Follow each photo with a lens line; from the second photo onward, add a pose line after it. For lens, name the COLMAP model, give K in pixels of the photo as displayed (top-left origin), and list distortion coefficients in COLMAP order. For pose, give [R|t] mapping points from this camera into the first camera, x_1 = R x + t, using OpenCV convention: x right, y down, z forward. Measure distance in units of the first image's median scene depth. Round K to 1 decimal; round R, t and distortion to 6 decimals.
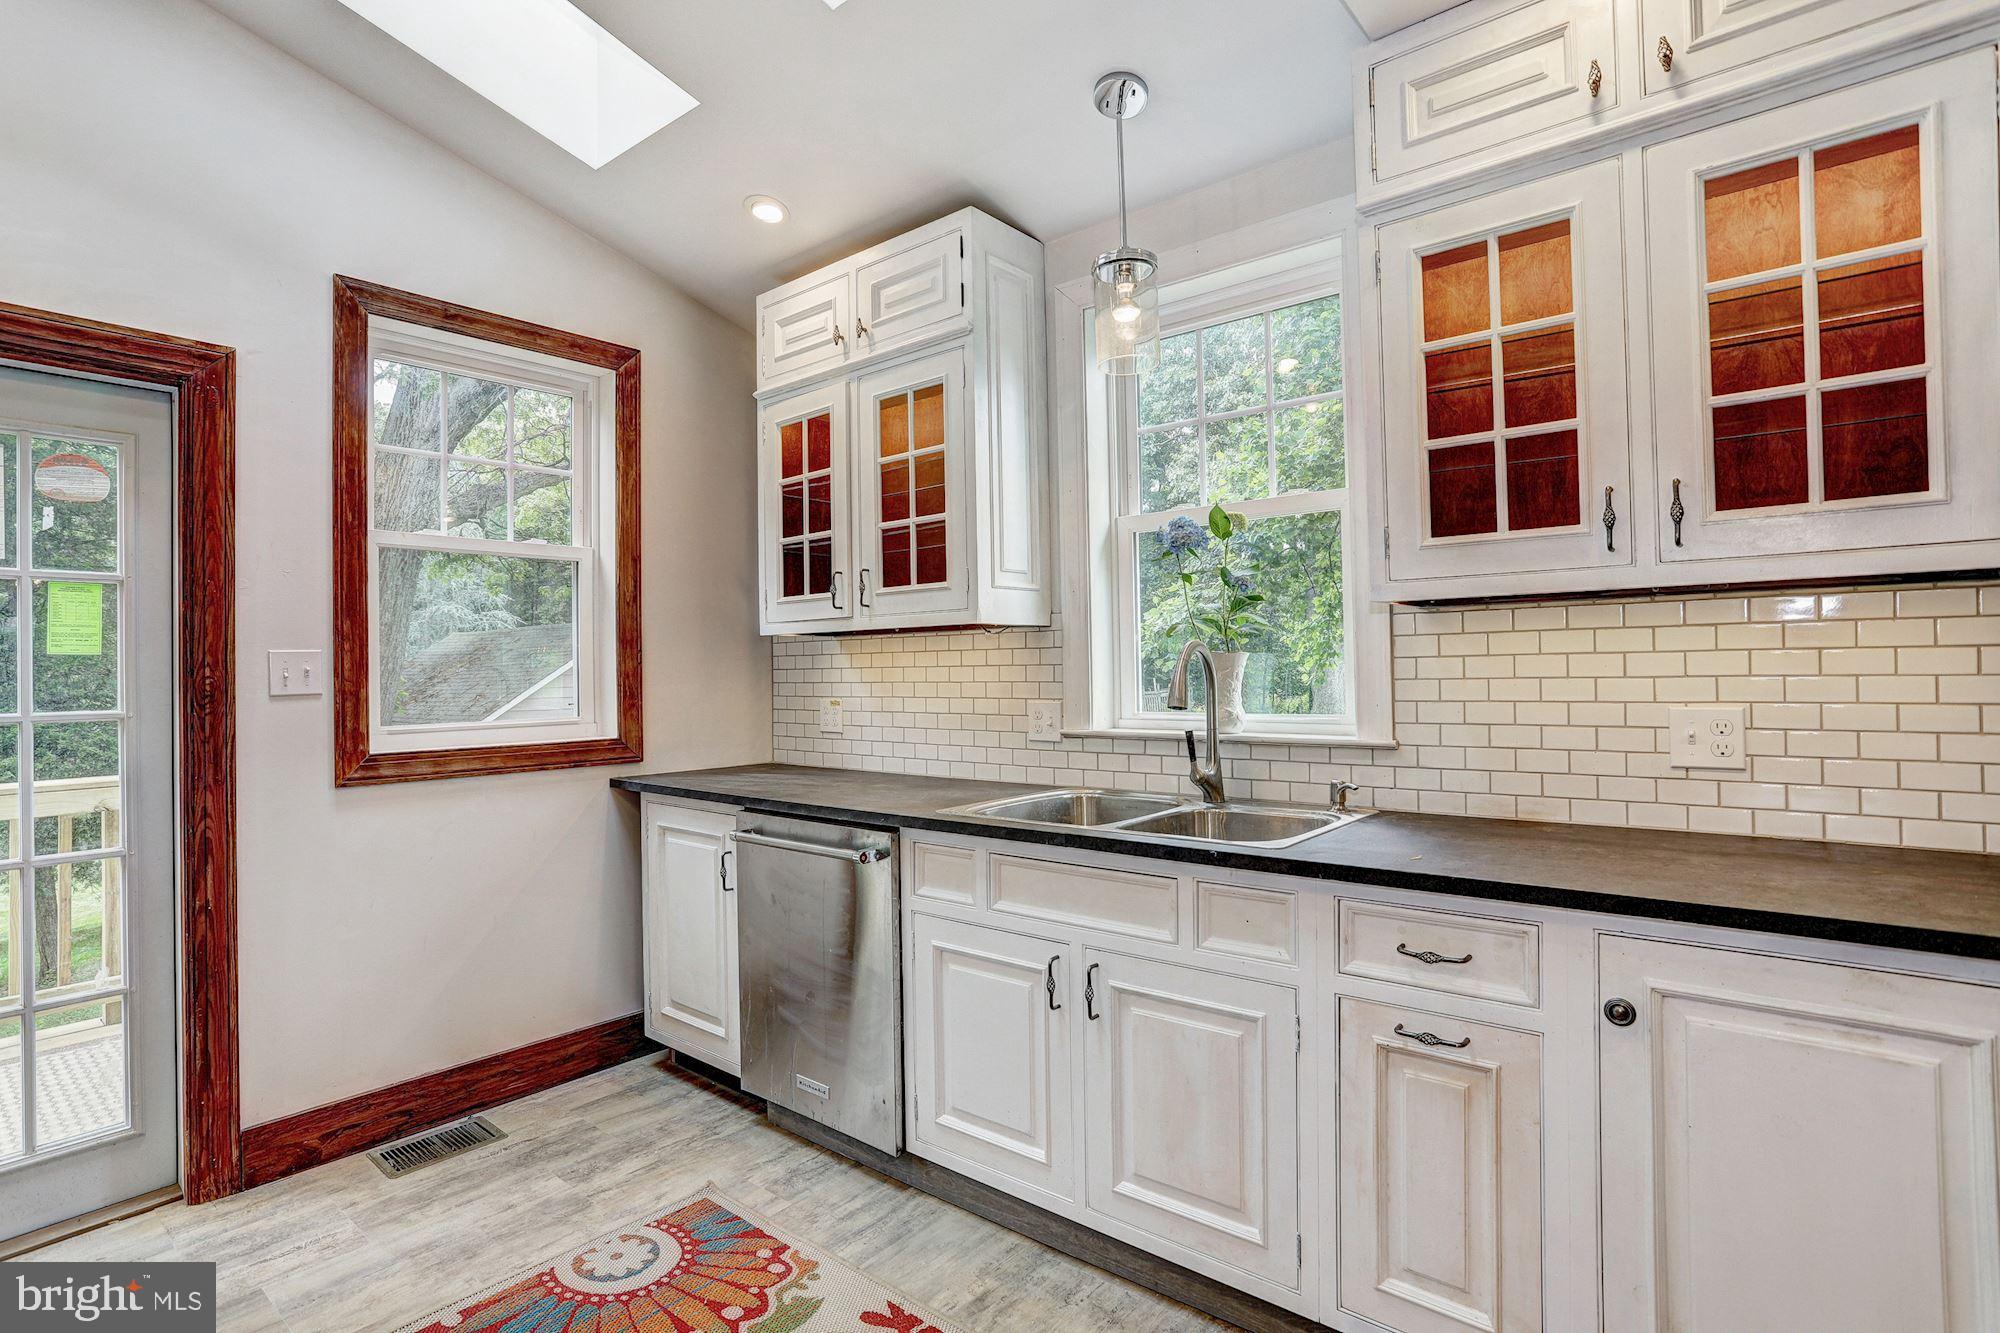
lens RADIAL K [[970.8, 0, 985.3], [0, 970.8, 661.6], [0, 0, 1]] dist [-0.065183, 0.031537]
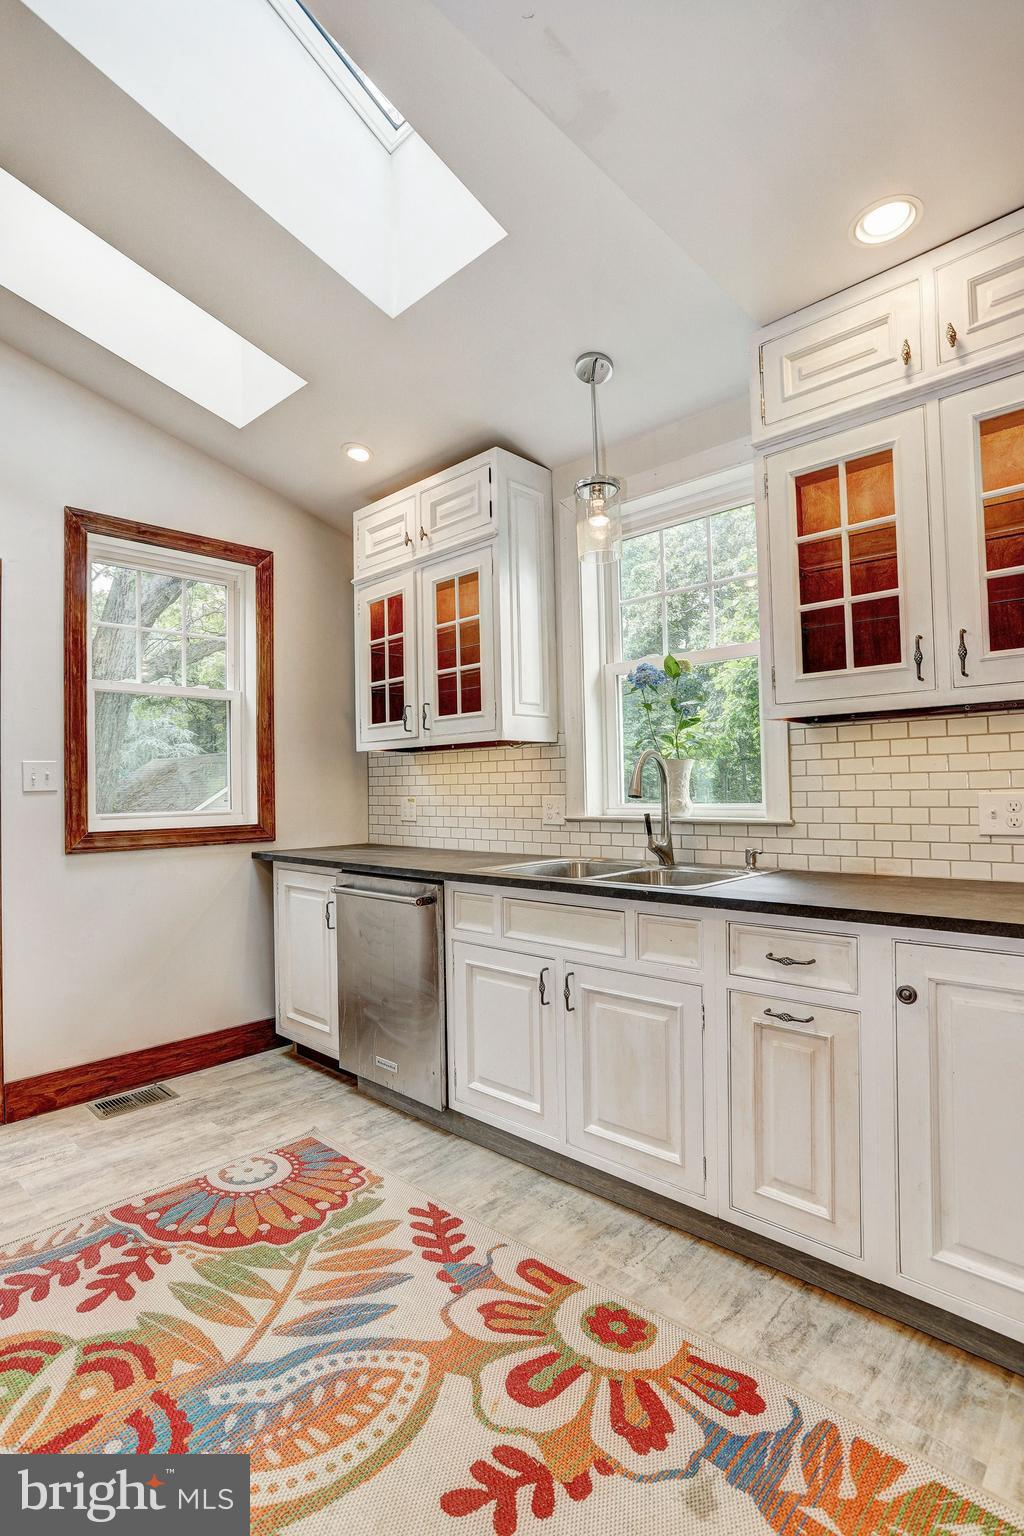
lens RADIAL K [[745.6, 0, 506.6], [0, 745.6, 776.1], [0, 0, 1]] dist [-0.065183, 0.031537]
pose [[0.998036, -0.003480, -0.062551, 0.069623], [0.003080, 0.999974, -0.006500, 0.021505], [0.062572, 0.006294, 0.998021, -0.091265]]
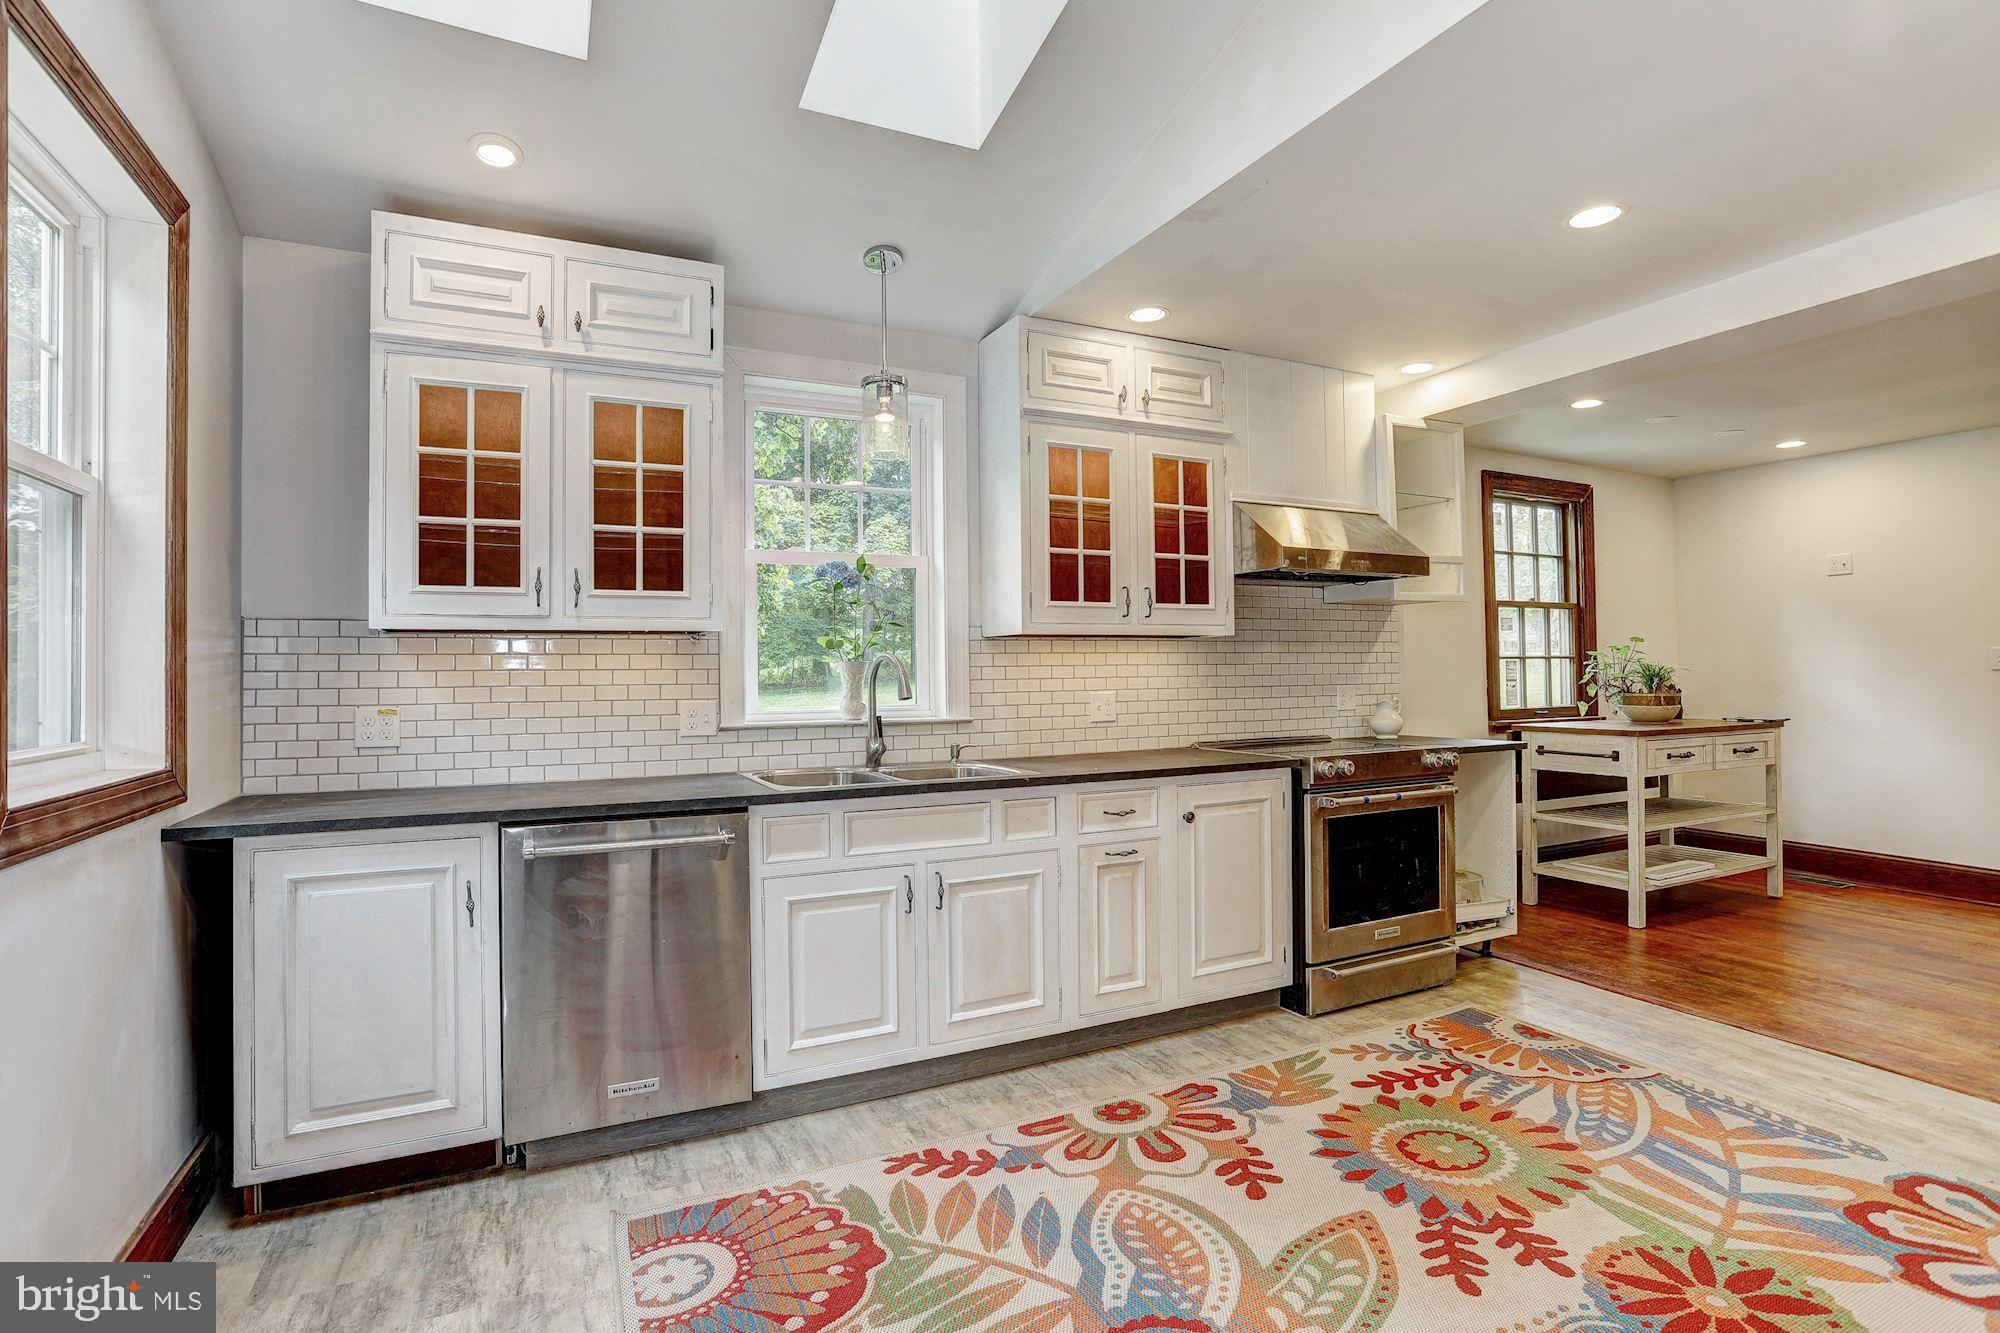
lens RADIAL K [[970.8, 0, 985.3], [0, 970.8, 661.6], [0, 0, 1]] dist [-0.065183, 0.031537]
pose [[0.408825, 0.023575, 0.912308, -0.957102], [-0.002611, 0.999692, -0.024663, 0.024791], [-0.912609, 0.007701, 0.408761, 0.262248]]
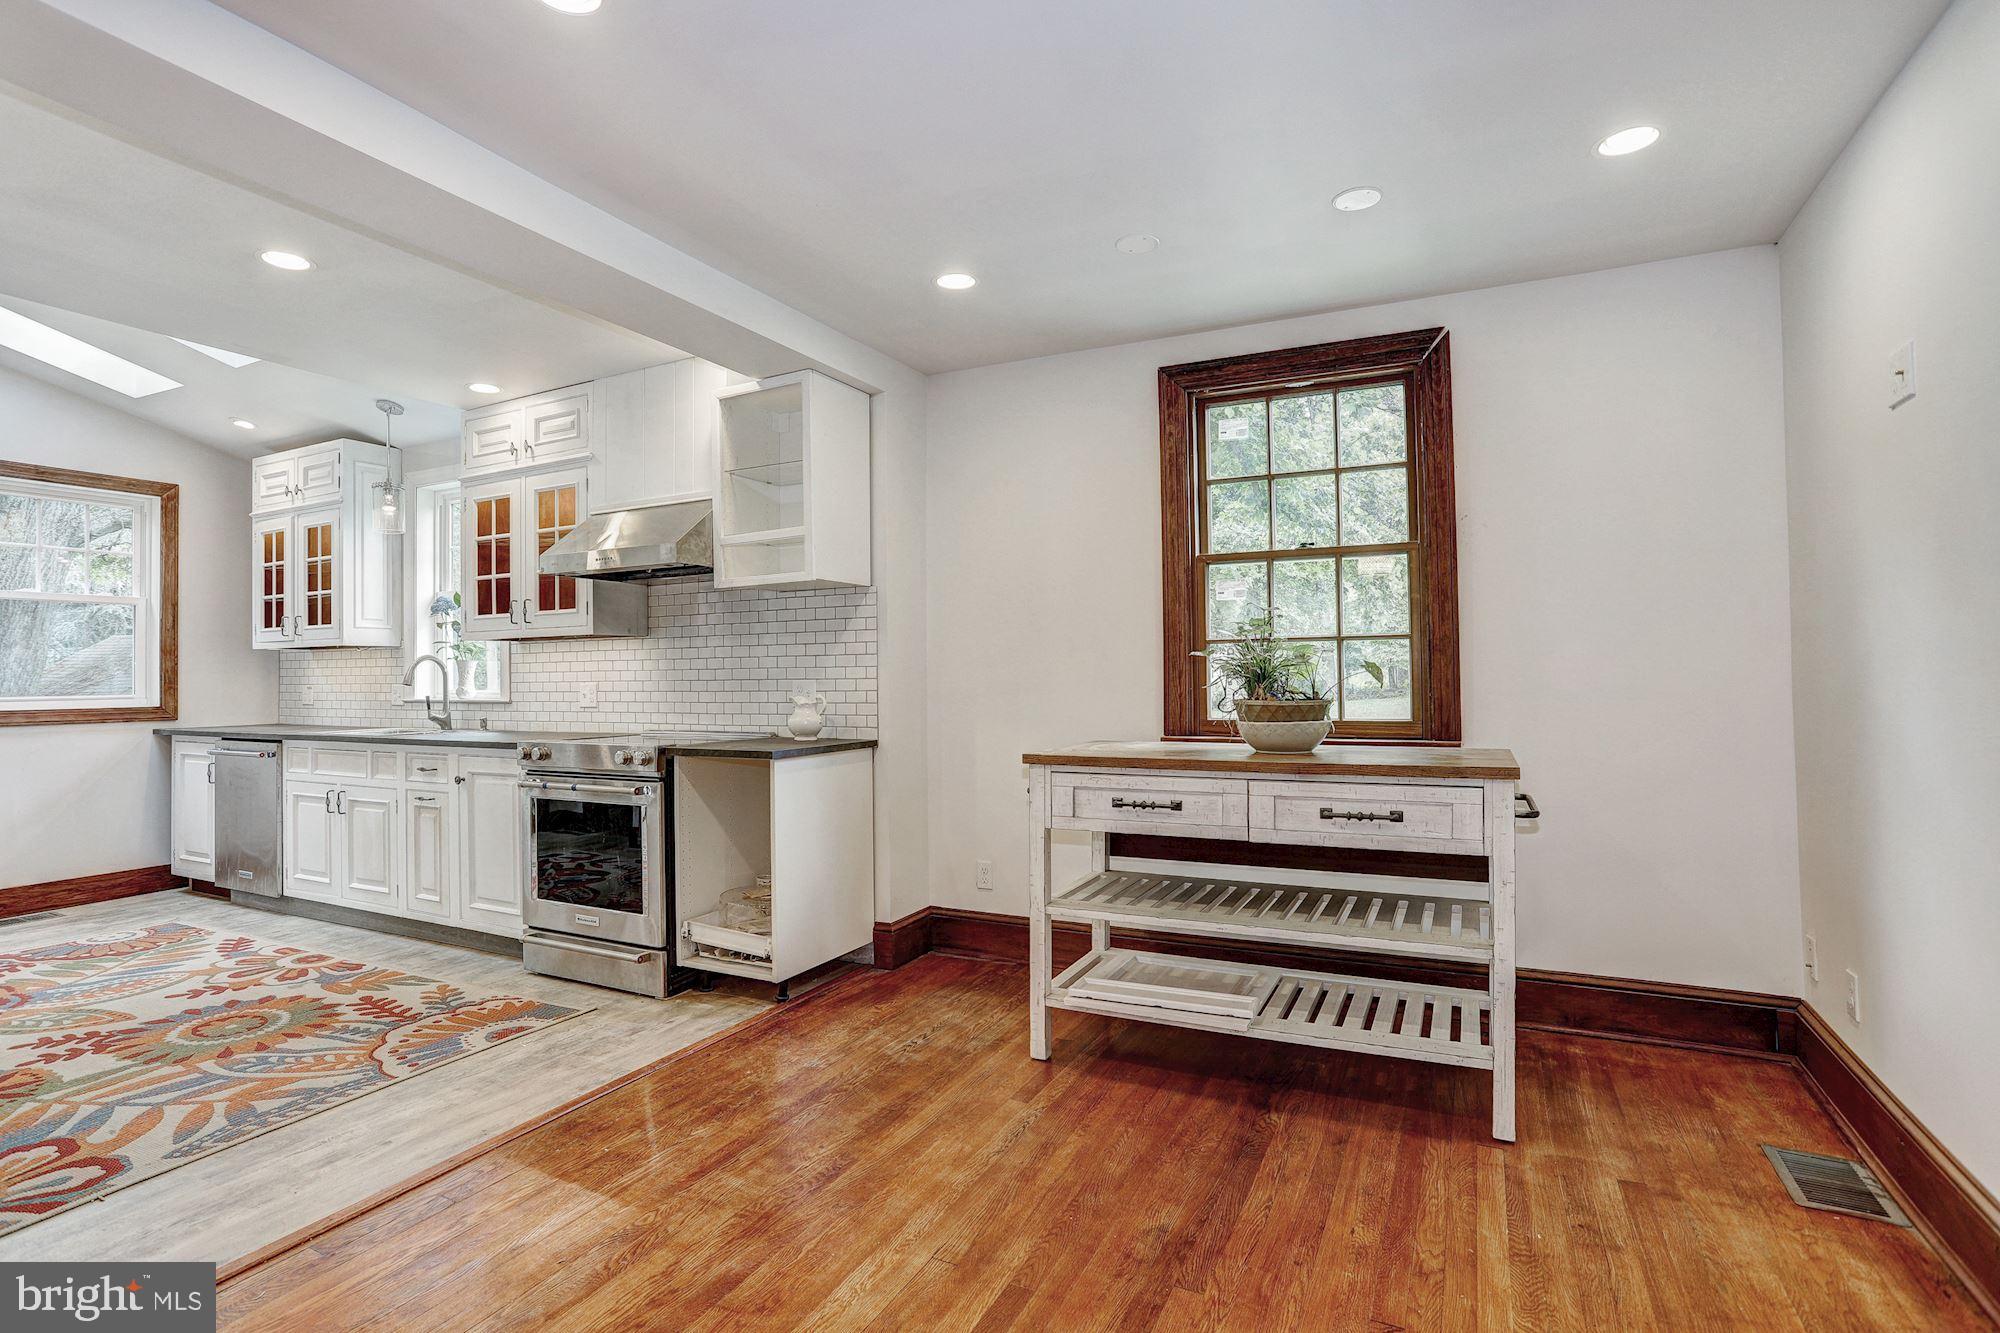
lens RADIAL K [[970.8, 0, 985.3], [0, 970.8, 661.6], [0, 0, 1]] dist [-0.065183, 0.031537]
pose [[0.974033, 0.008838, 0.226233, 0.893056], [-0.006687, 0.999925, -0.010275, 0.006484], [-0.226307, 0.008495, 0.974019, -1.299810]]
